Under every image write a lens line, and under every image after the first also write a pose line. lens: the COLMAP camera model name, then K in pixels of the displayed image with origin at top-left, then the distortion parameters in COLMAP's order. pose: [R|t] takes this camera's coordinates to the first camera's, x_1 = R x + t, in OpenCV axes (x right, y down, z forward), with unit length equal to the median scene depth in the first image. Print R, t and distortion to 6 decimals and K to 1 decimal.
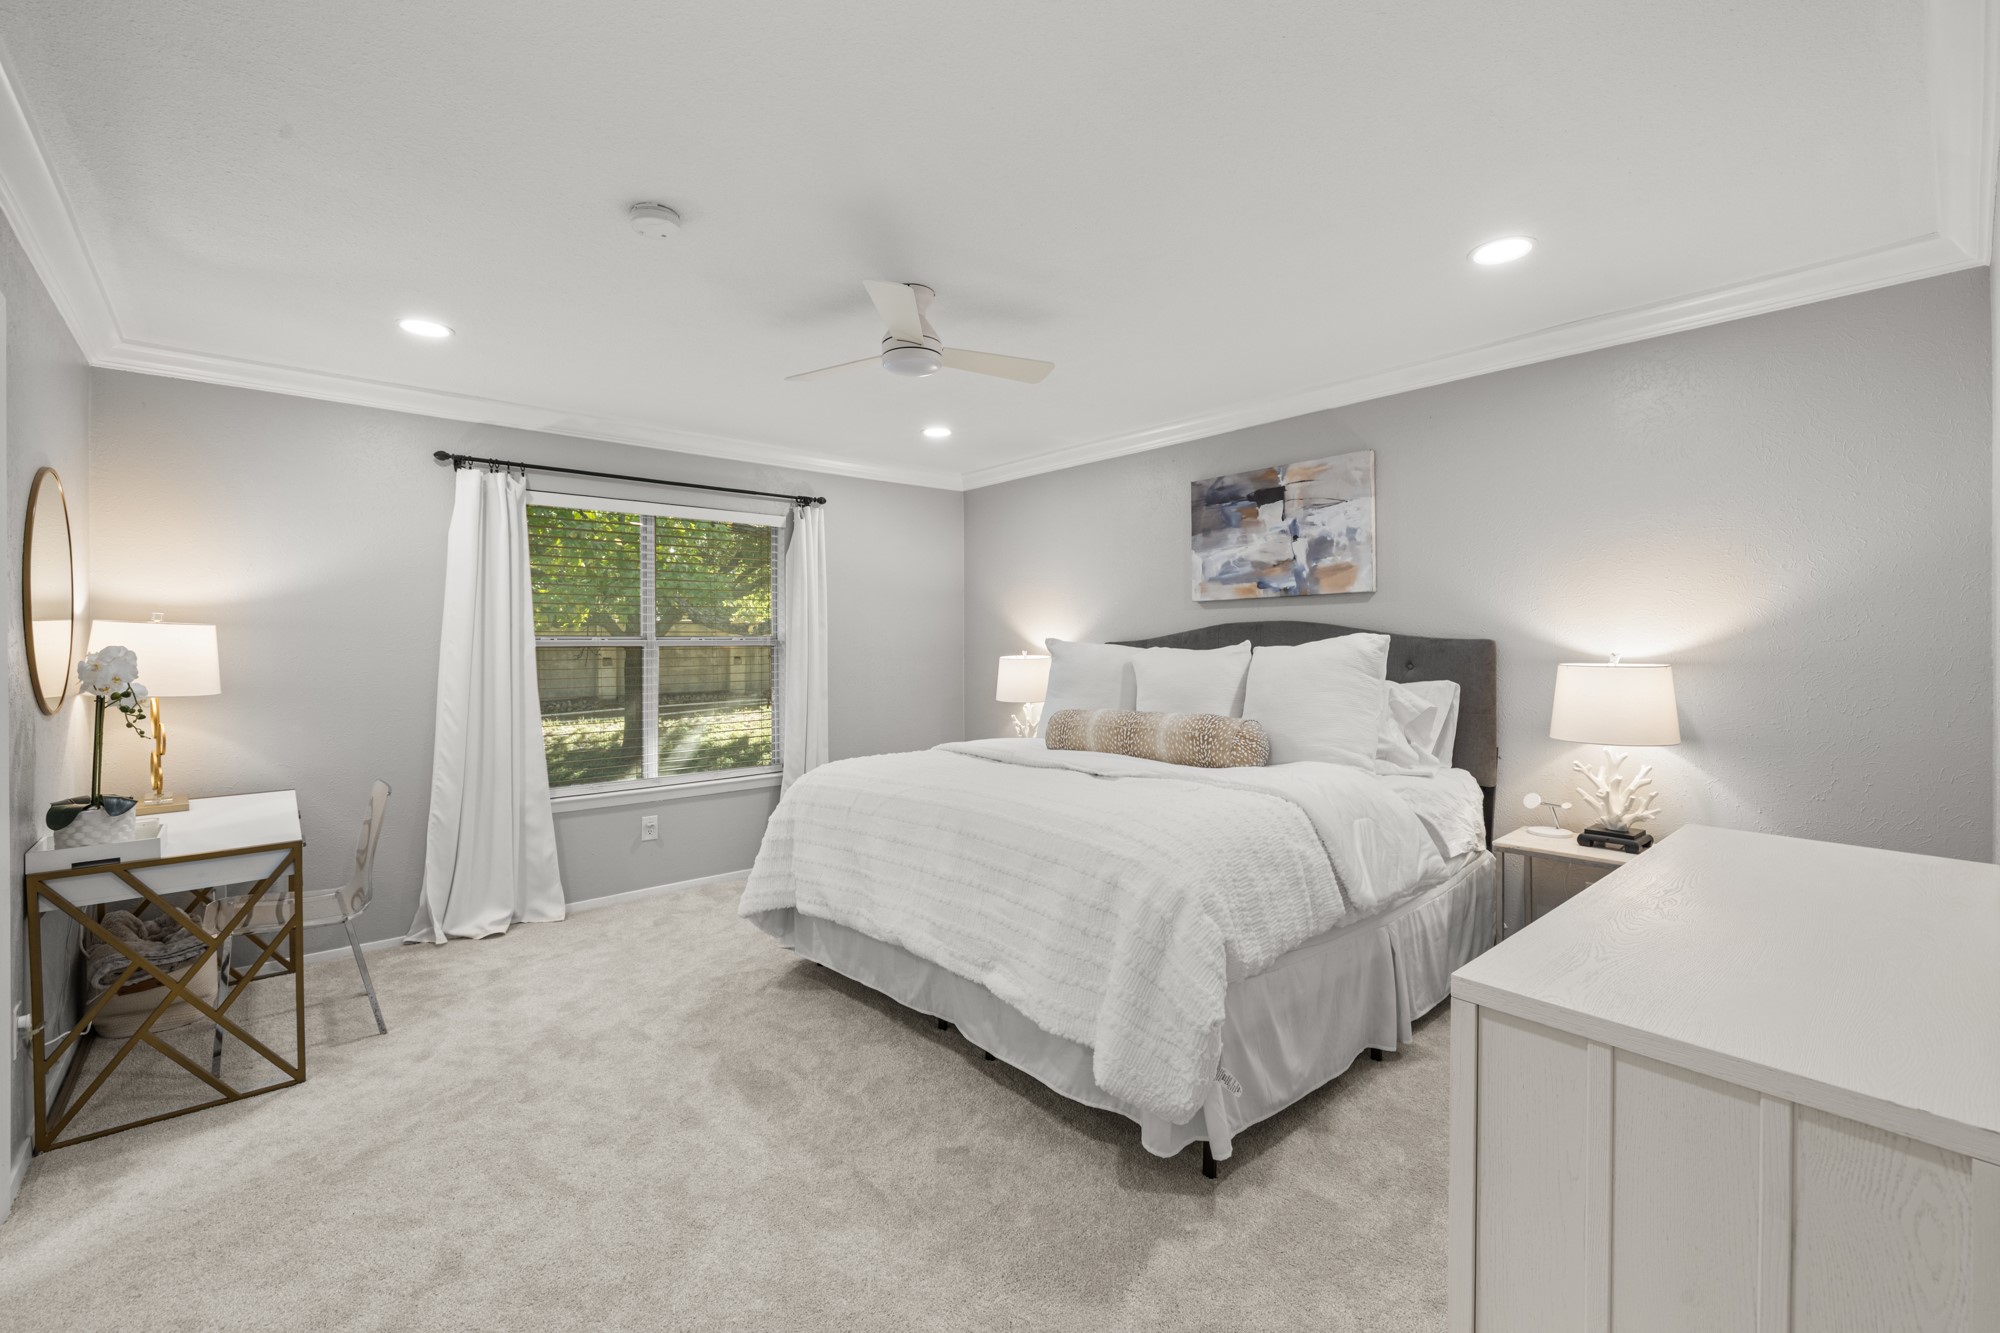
lens RADIAL K [[874.1, 0, 1034.8], [0, 874.1, 630.2], [0, 0, 1]] dist [0.000856, -0.001011]
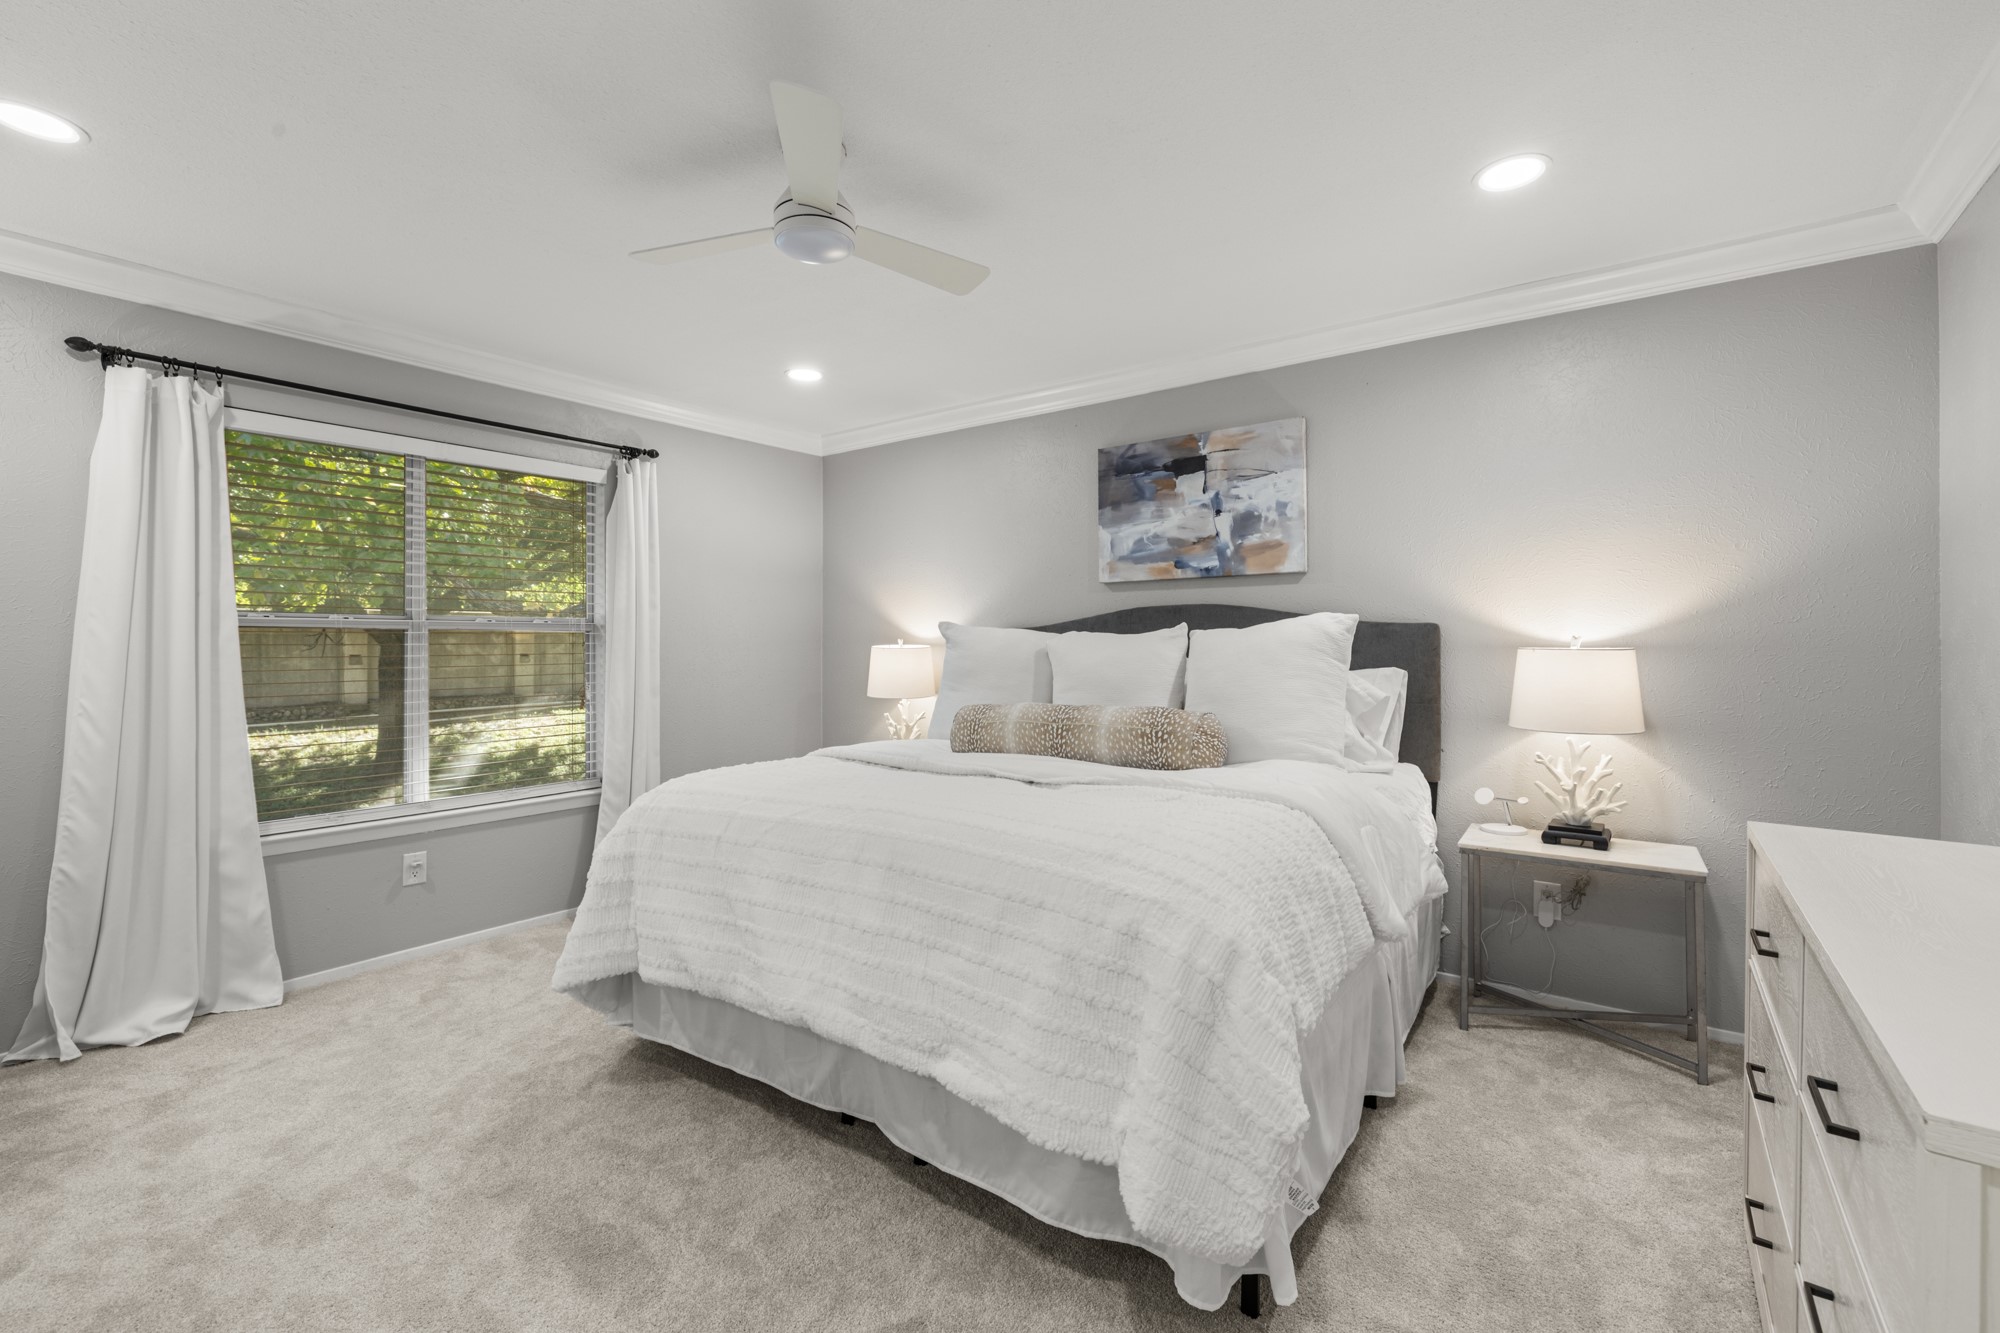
lens RADIAL K [[874.1, 0, 1034.8], [0, 874.1, 630.2], [0, 0, 1]] dist [0.000856, -0.001011]
pose [[0.979099, 0.005750, 0.203304, -0.077304], [-0.005579, 0.999983, -0.001414, 0.020241], [-0.203309, 0.000250, 0.979115, 0.165759]]
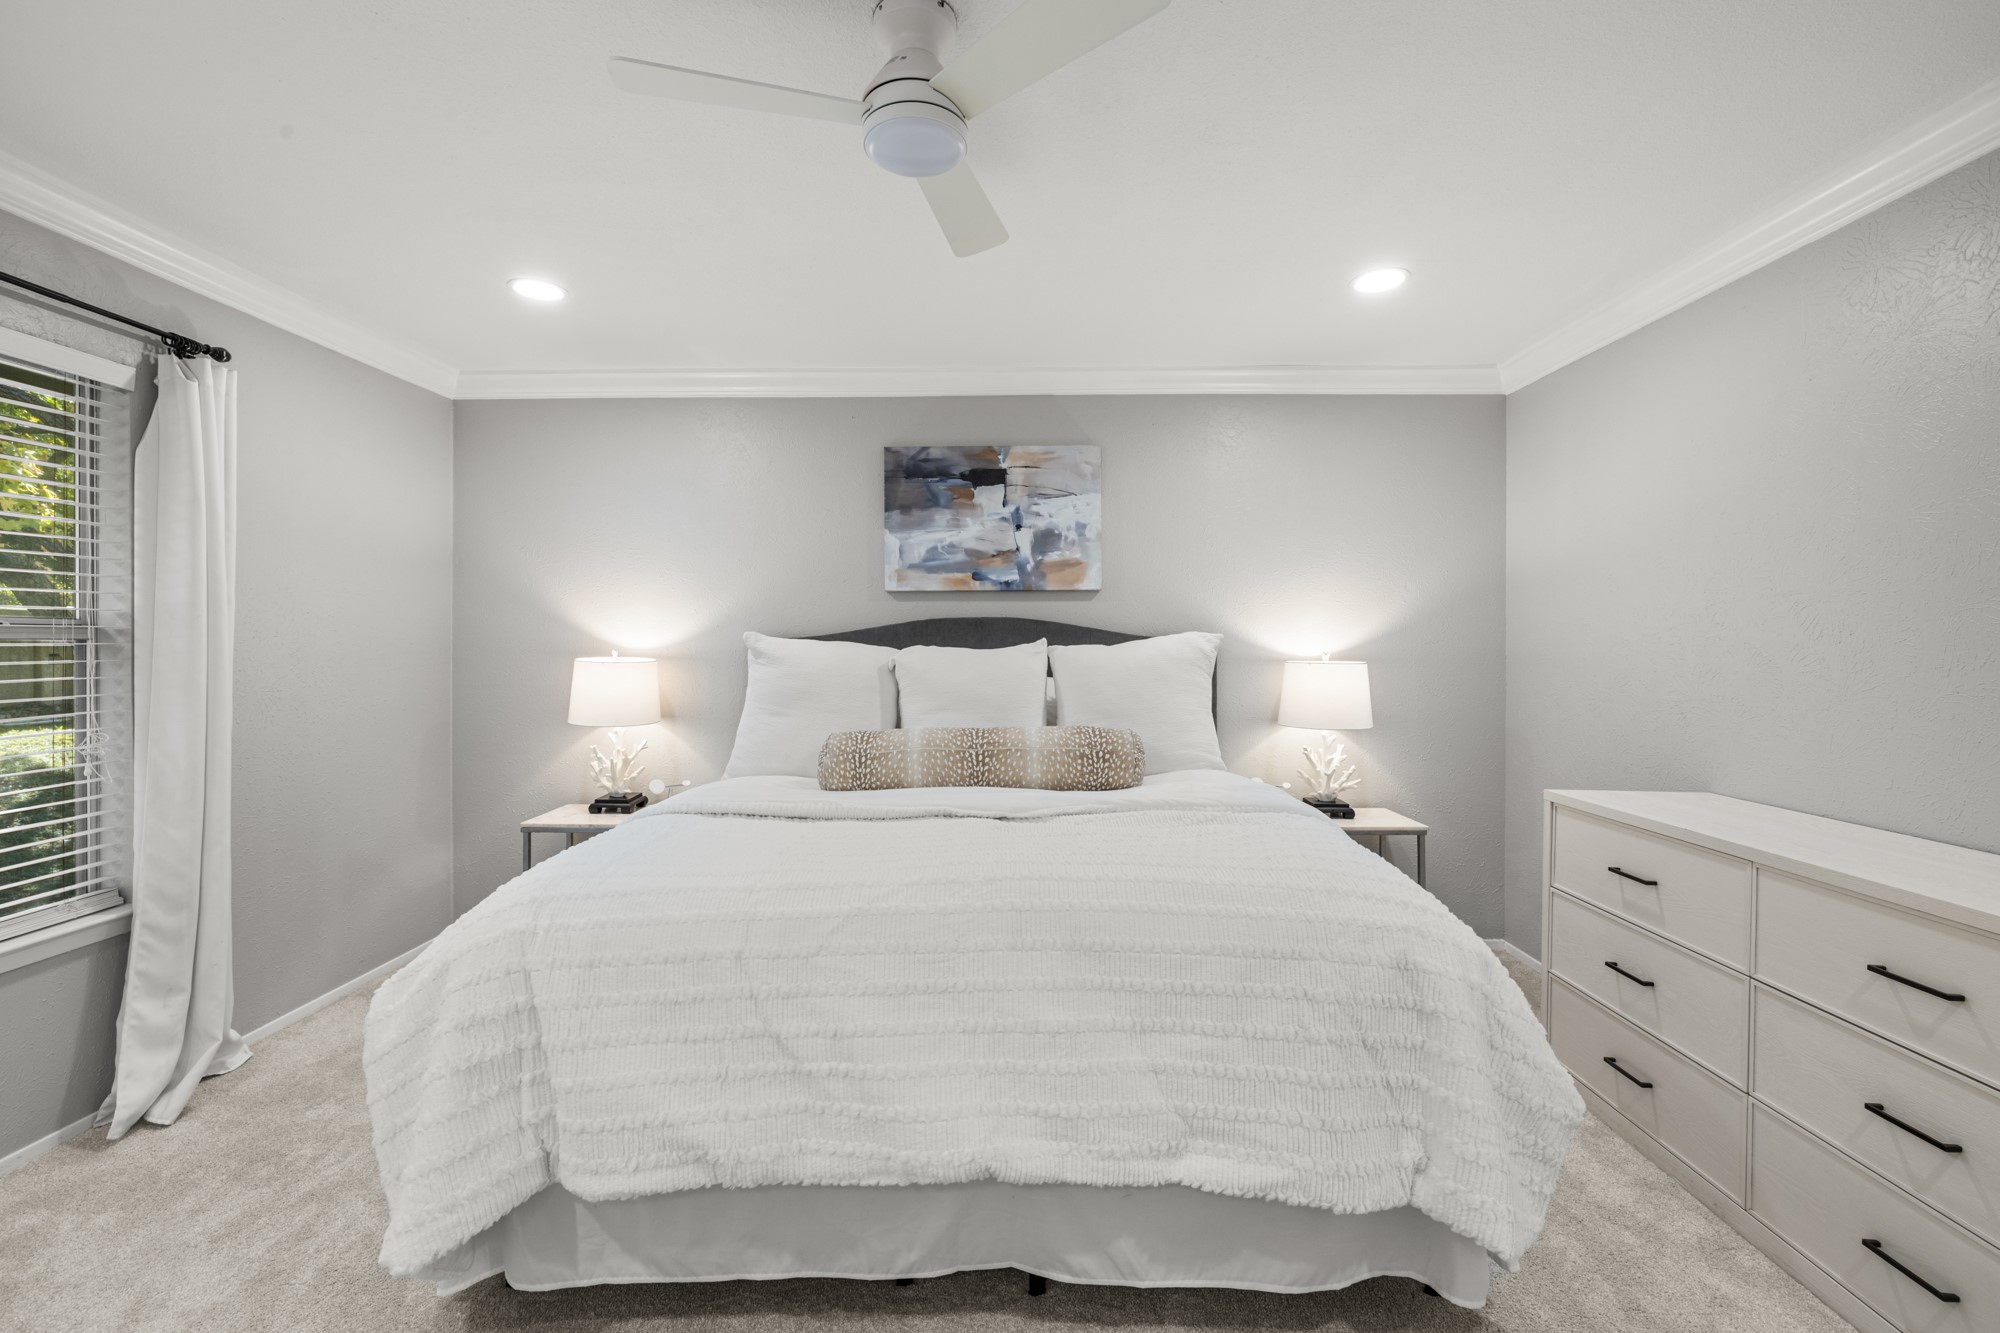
lens RADIAL K [[835.1, 0, 1048.5], [0, 835.1, 637.5], [0, 0, 1]] dist [0.000505, -0.000037]
pose [[0.685393, 0.012417, 0.728068, -0.344083], [-0.016963, 0.999856, -0.001083, 0.011285], [-0.727976, -0.011607, 0.685504, 0.407652]]
